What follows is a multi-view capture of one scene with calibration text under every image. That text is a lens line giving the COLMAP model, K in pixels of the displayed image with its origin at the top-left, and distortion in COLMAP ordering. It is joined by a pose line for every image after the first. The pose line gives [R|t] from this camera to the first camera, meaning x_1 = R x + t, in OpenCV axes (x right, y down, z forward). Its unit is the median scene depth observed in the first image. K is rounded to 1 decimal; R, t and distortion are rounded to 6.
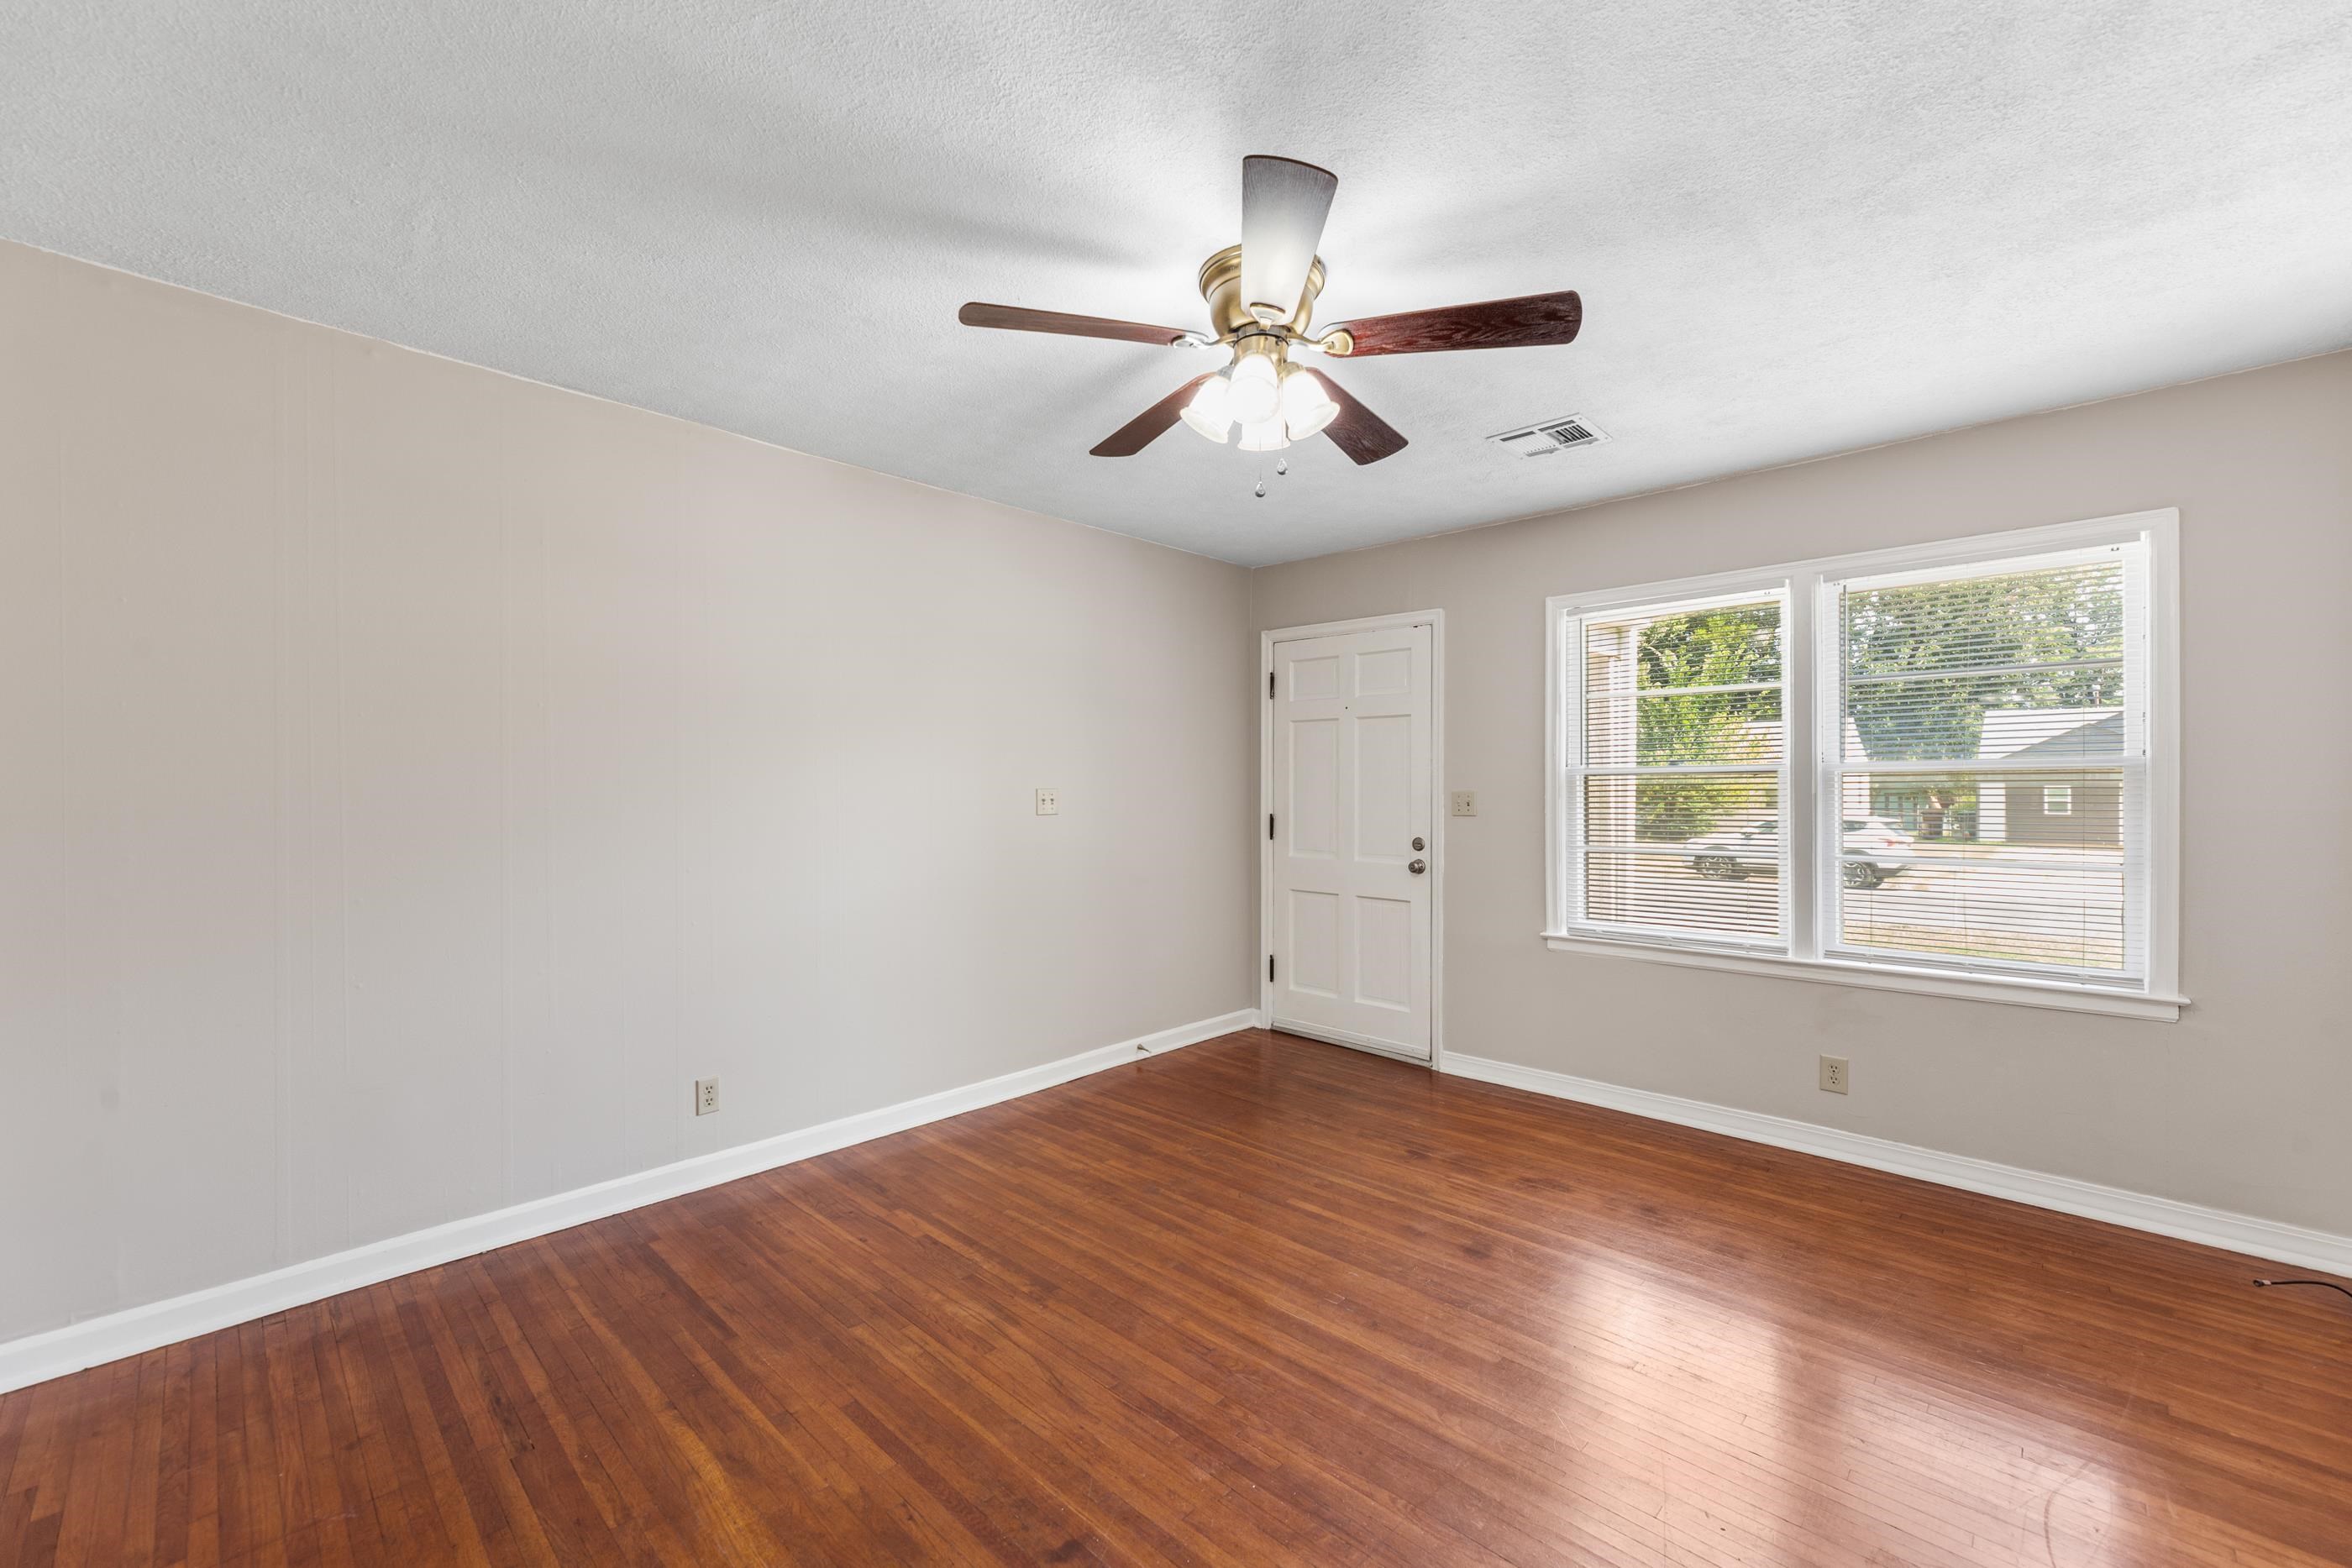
lens RADIAL K [[947.7, 0, 1173.0], [0, 947.7, 784.8], [0, 0, 1]] dist [-0.003940, 0.000508]
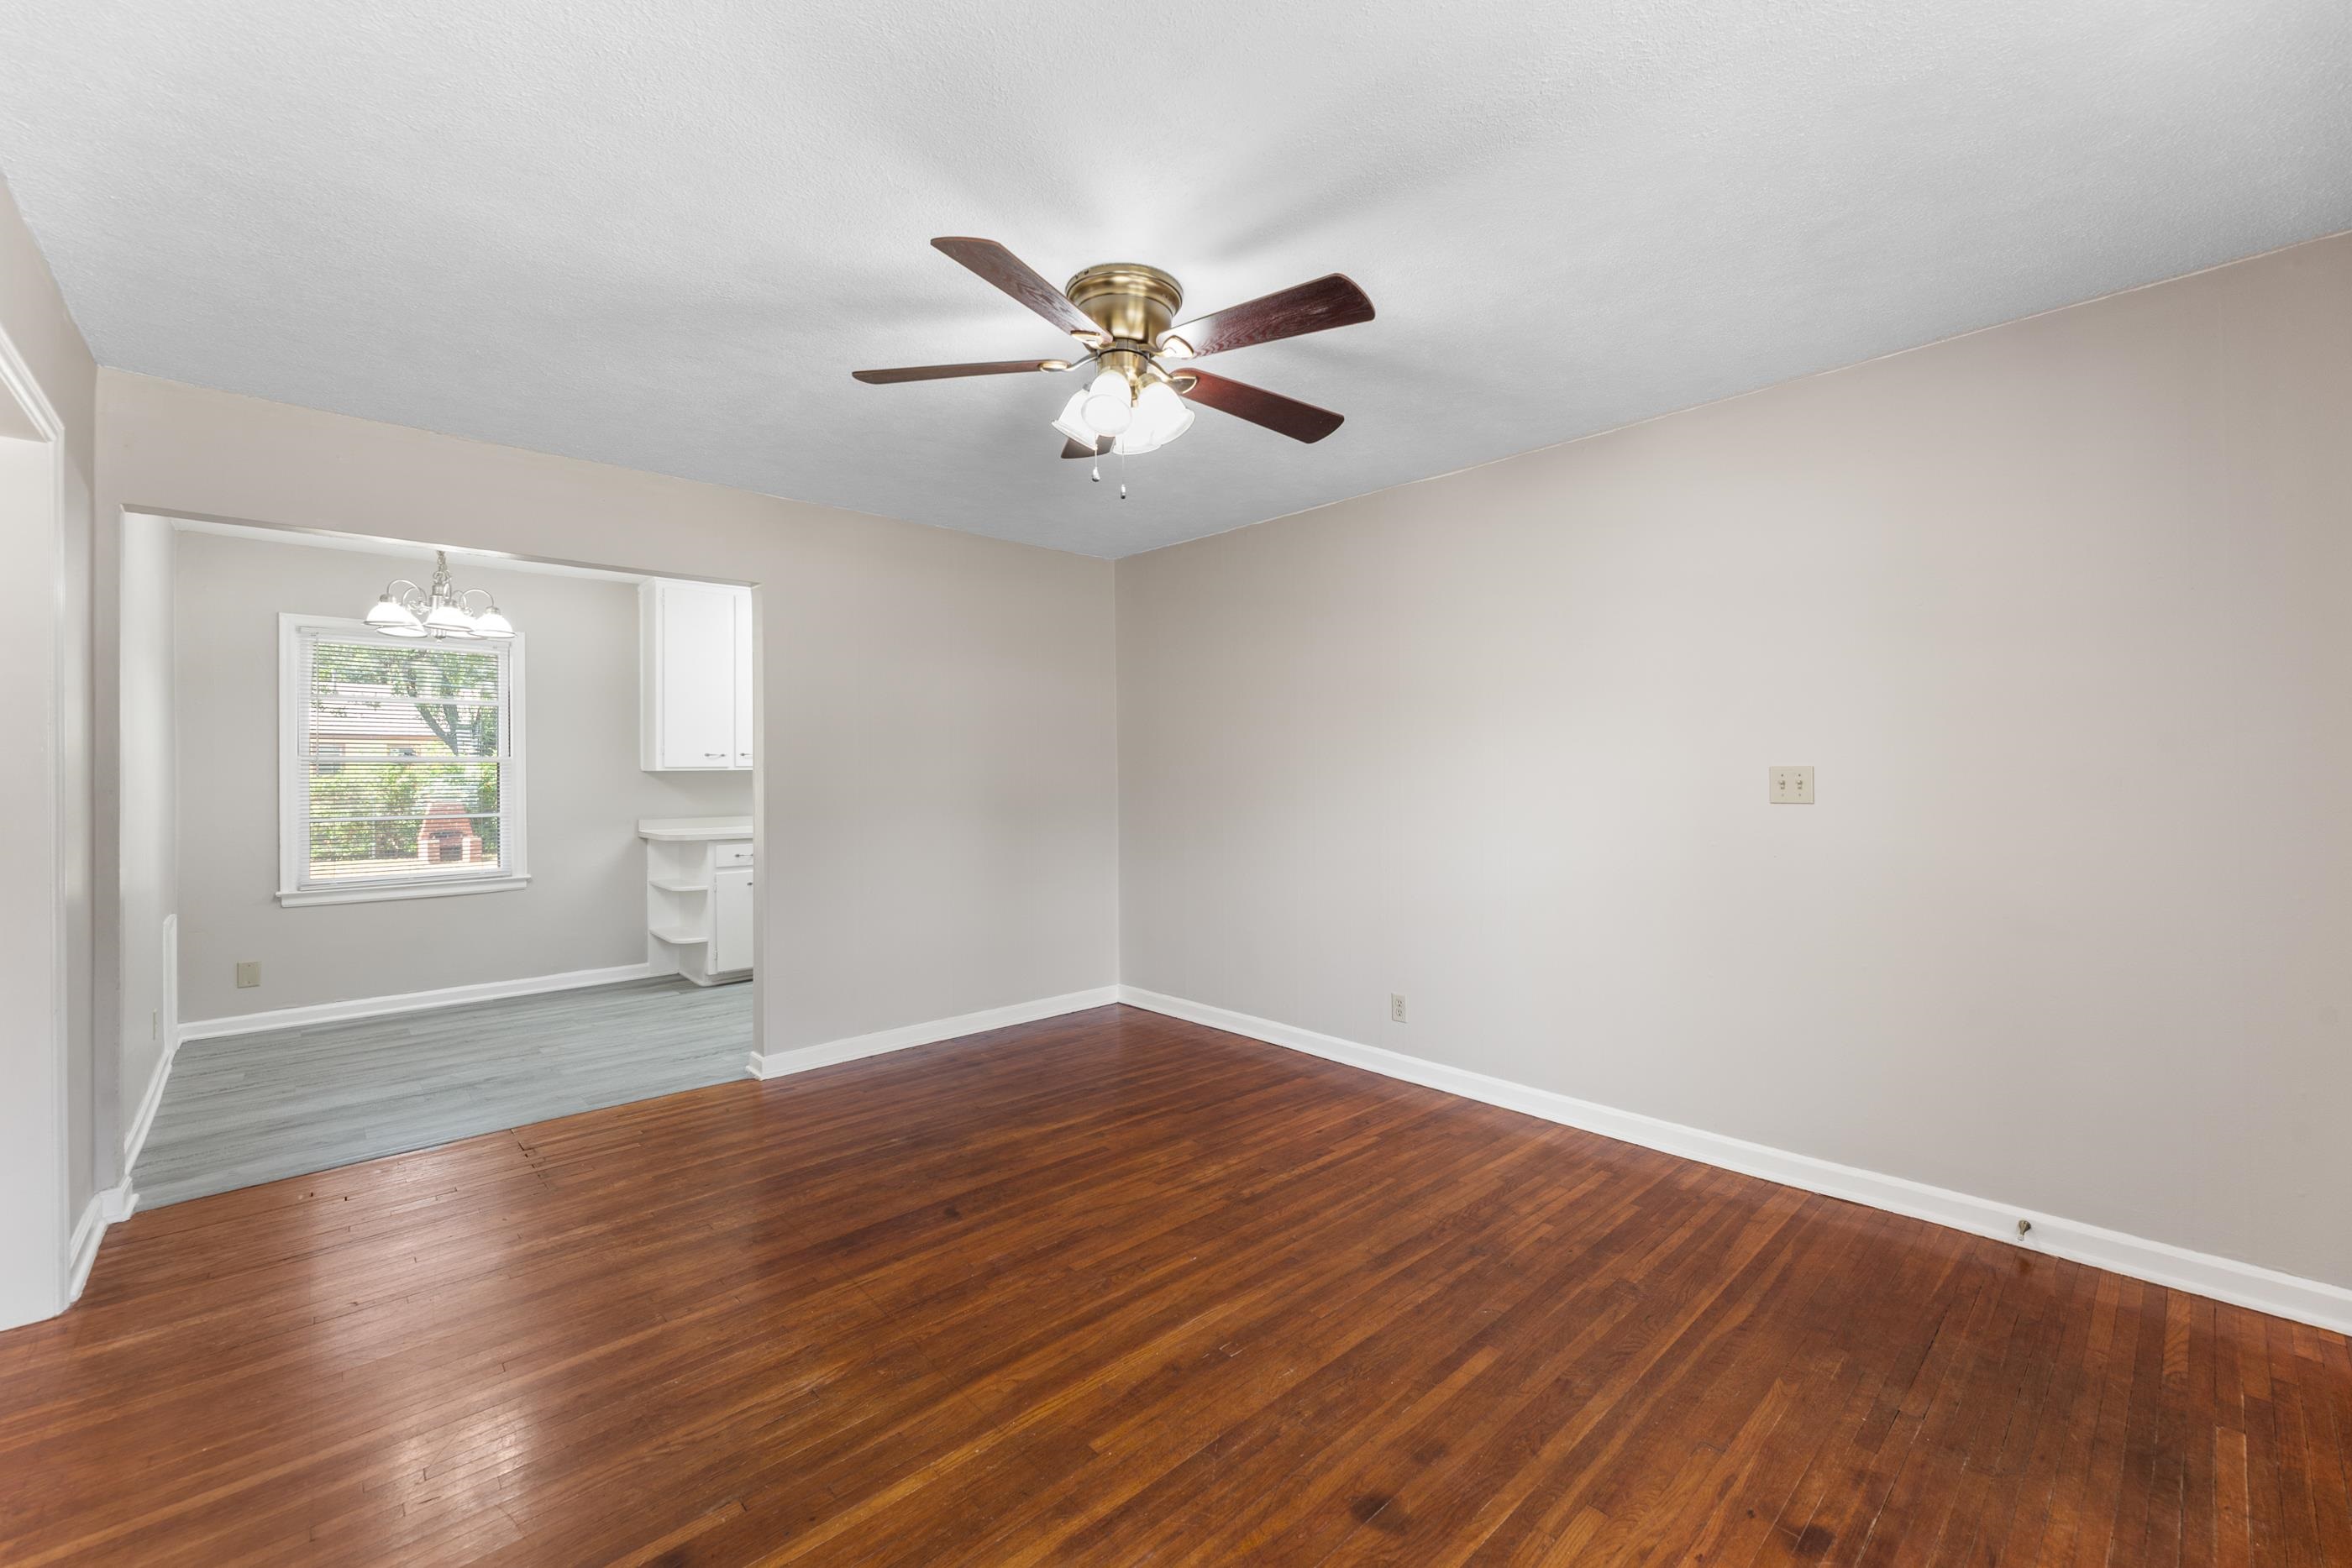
lens RADIAL K [[947.7, 0, 1168.4], [0, 947.7, 775.8], [0, 0, 1]] dist [-0.003940, 0.000508]
pose [[-0.063259, 0.005163, -0.997984, 0.897063], [0.005159, 0.999975, 0.004846, 0.007465], [0.997984, -0.004842, -0.063284, 0.859110]]
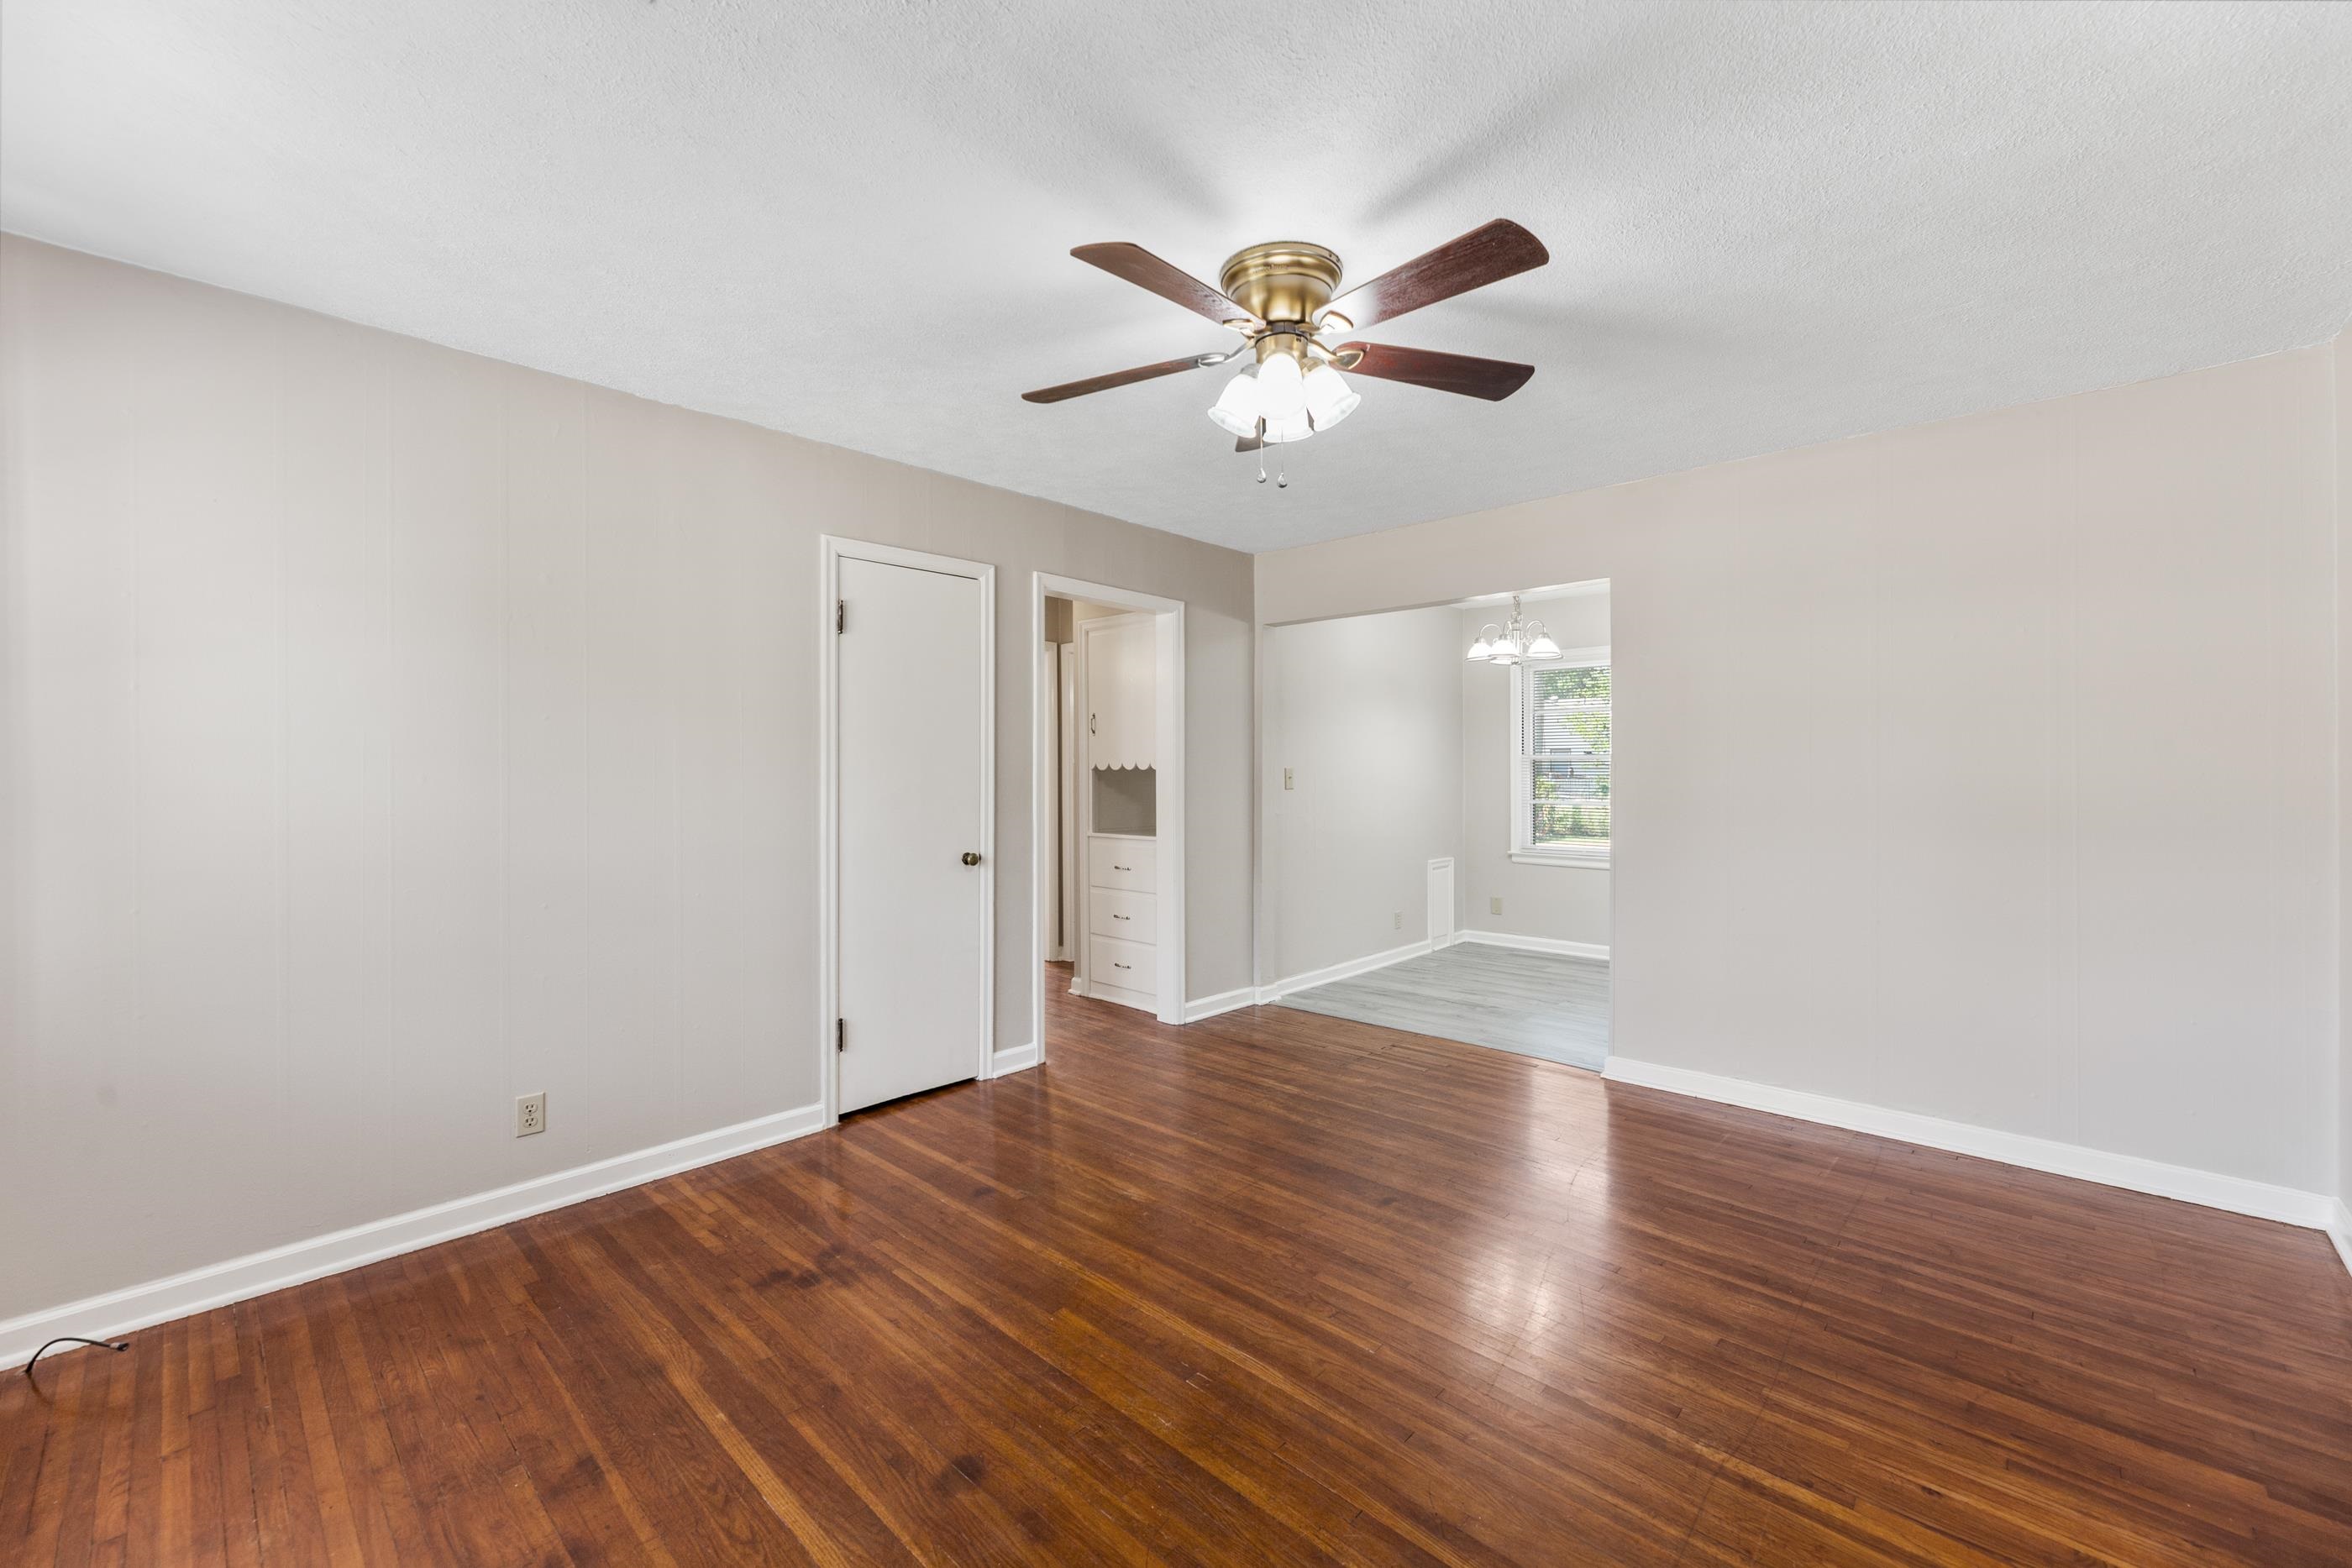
lens RADIAL K [[947.7, 0, 1172.5], [0, 947.7, 775.3], [0, 0, 1]] dist [-0.003940, 0.000508]
pose [[-0.999977, 0.002817, -0.006176, 0.169444], [0.002776, 0.999974, 0.006615, 0.004705], [0.006195, 0.006598, -0.999959, 1.569958]]
